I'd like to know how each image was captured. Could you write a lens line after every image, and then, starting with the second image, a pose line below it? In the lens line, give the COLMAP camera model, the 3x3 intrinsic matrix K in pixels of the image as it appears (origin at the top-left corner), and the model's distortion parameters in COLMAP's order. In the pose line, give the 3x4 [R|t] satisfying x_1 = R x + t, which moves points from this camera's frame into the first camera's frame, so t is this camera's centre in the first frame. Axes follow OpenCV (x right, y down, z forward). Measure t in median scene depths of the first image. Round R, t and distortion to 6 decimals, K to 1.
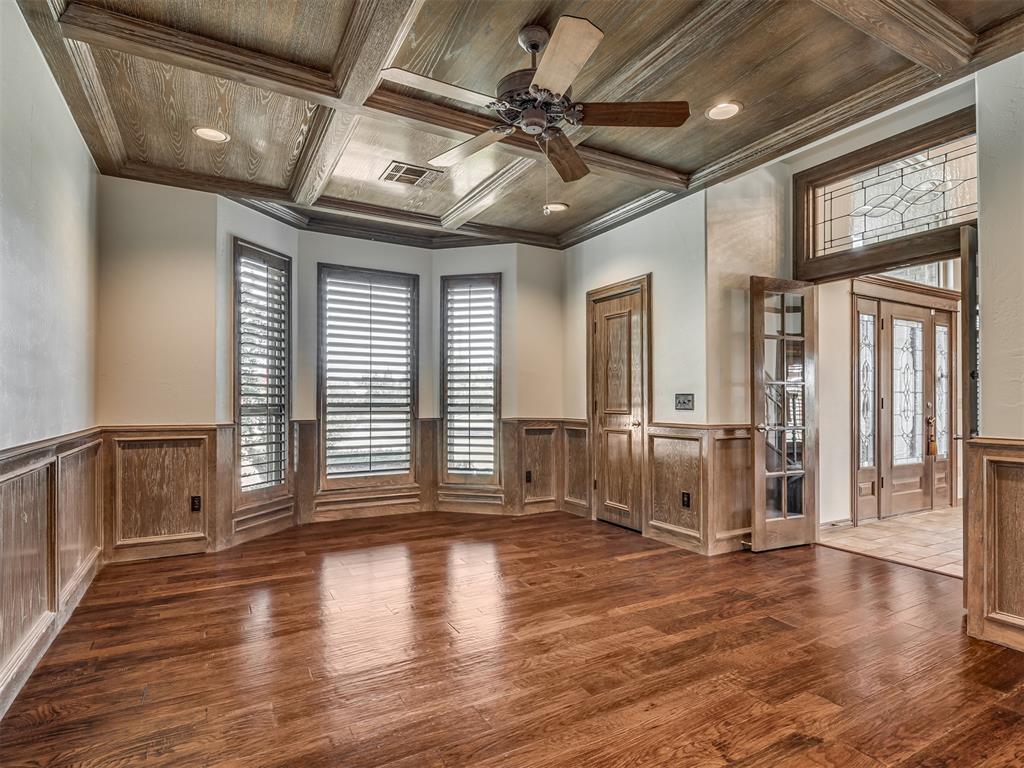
lens RADIAL K [[557.6, 0, 522.6], [0, 557.6, 391.3], [0, 0, 1]] dist [-0.022215, -0.001437]
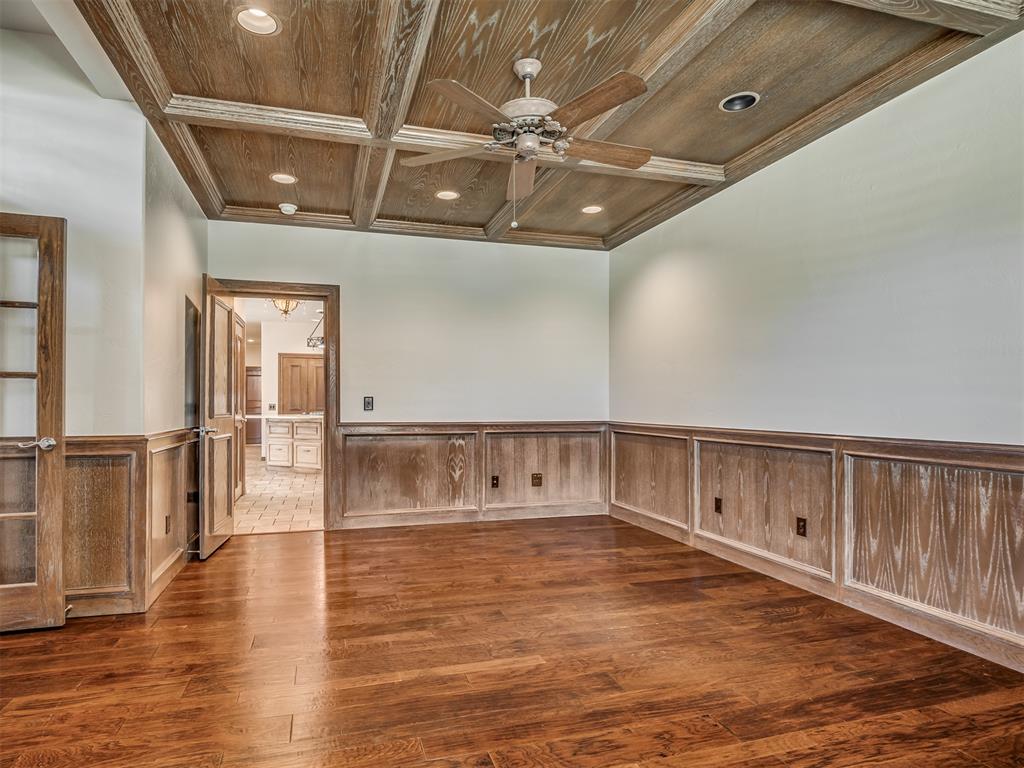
lens RADIAL K [[557.6, 0, 522.6], [0, 557.6, 391.3], [0, 0, 1]] dist [-0.022215, -0.001437]
pose [[-0.987325, 0.005678, 0.158607, -0.139266], [-0.000097, 0.999338, -0.036377, 0.032254], [-0.158708, -0.035931, -0.986671, 2.065285]]
